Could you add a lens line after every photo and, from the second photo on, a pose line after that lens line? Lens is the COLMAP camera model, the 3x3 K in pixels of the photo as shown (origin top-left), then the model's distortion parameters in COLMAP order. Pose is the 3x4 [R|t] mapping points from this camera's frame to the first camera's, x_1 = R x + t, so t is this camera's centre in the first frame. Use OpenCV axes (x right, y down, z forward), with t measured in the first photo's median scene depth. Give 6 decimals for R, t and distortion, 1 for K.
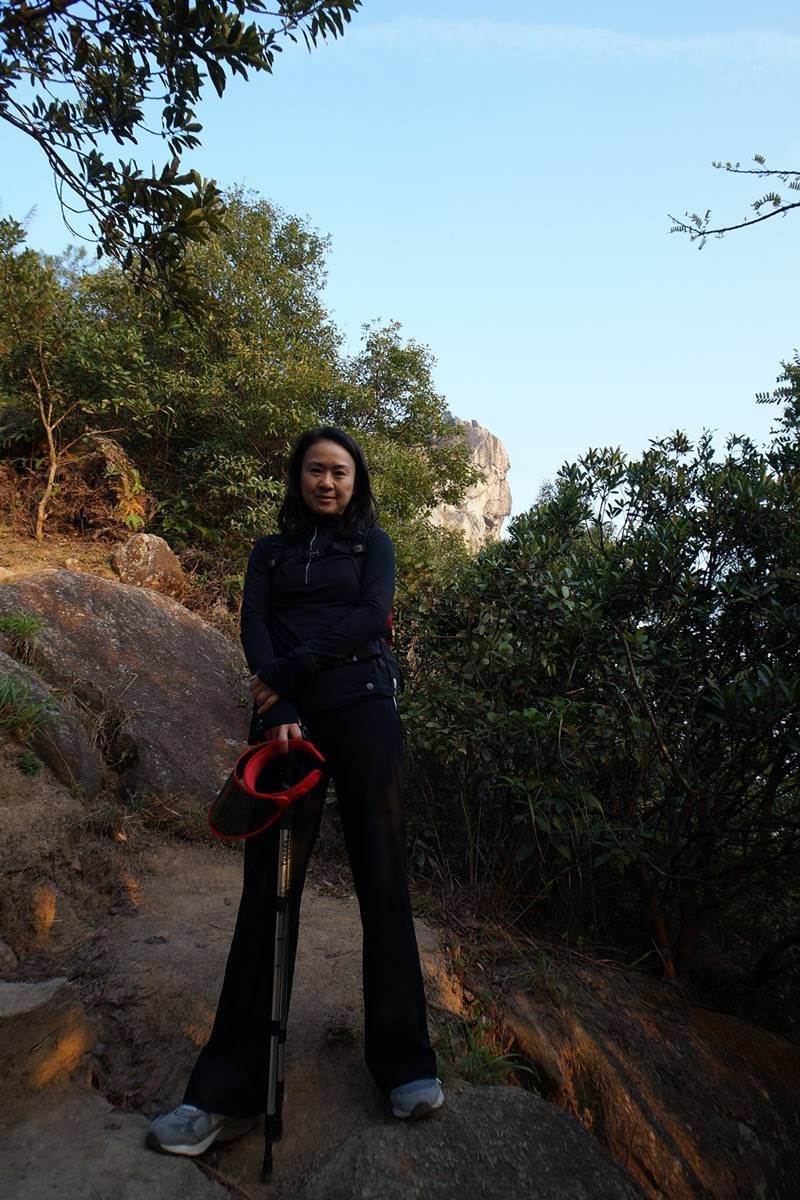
lens RADIAL K [[654.7, 0, 403.8], [0, 654.7, 593.2], [0, 0, 1]] dist [-0.046492, 0.019332]
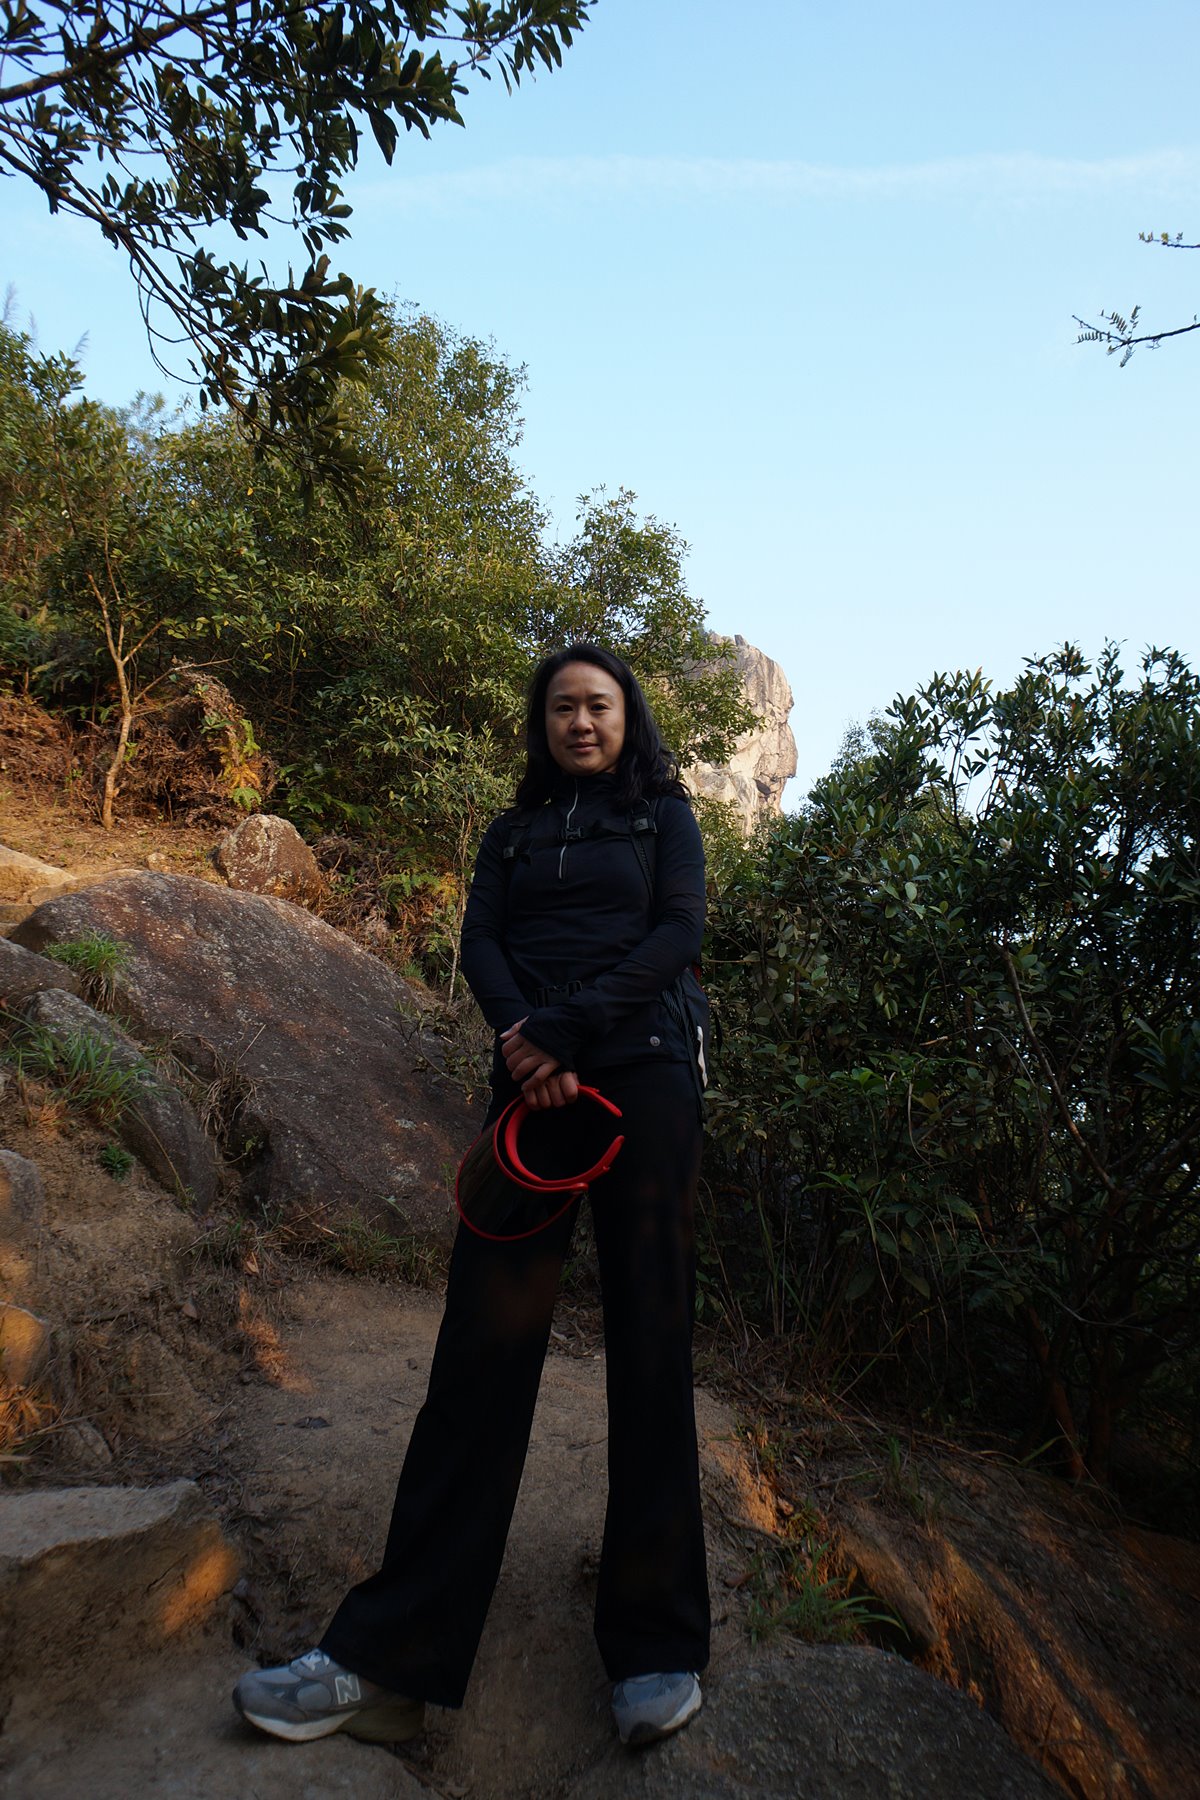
lens RADIAL K [[982.0, 0, 604.2], [0, 982.0, 889.3], [0, 0, 1]] dist [-0.046492, 0.019332]
pose [[0.999349, -0.016689, -0.031992, -0.027698], [0.016436, 0.999832, -0.008166, -0.000531], [0.032123, 0.007634, 0.999455, 0.002147]]
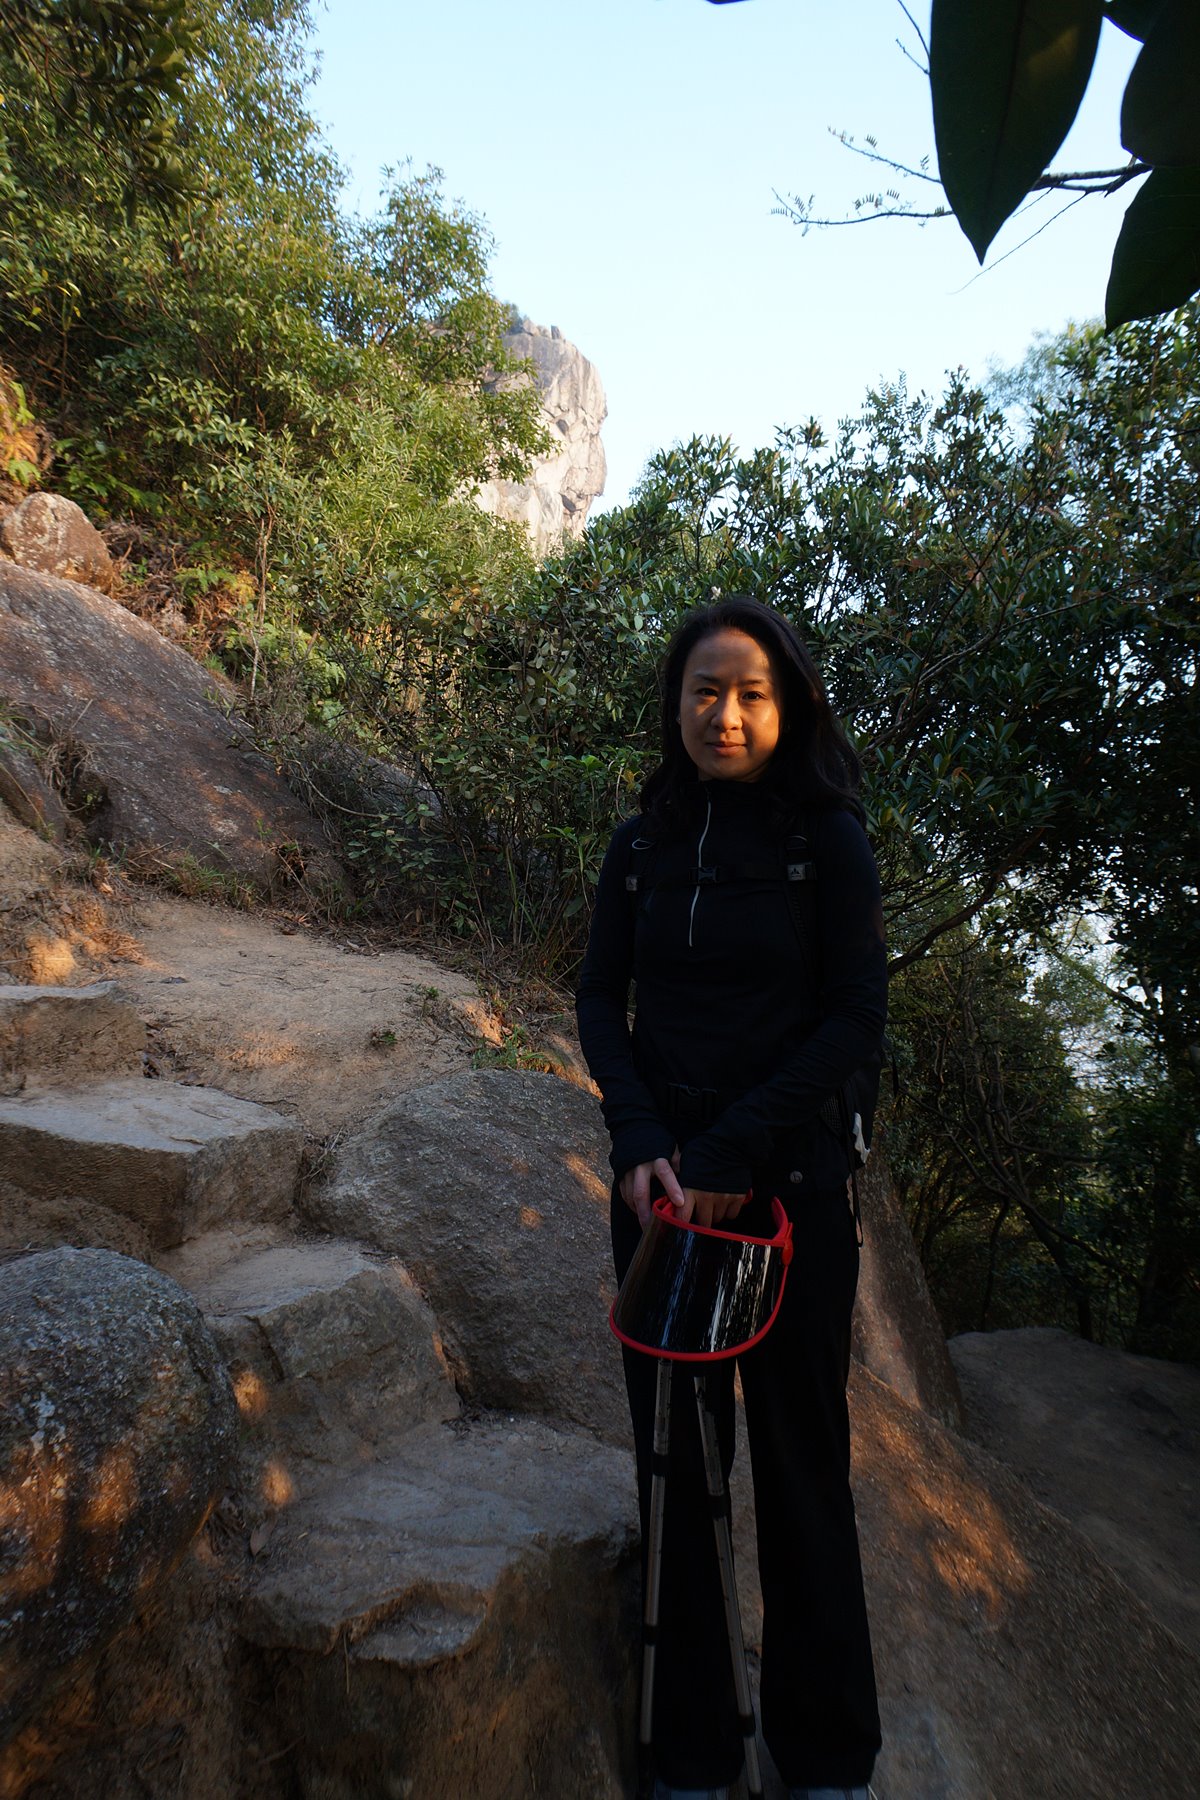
lens RADIAL K [[982.0, 0, 608.1], [0, 982.0, 895.3], [0, 0, 1]] dist [-0.046492, 0.019332]
pose [[0.982807, 0.016998, 0.183850, -0.019078], [-0.066893, 0.960885, 0.268750, -0.000671], [-0.172091, -0.276427, 0.945501, -0.276290]]
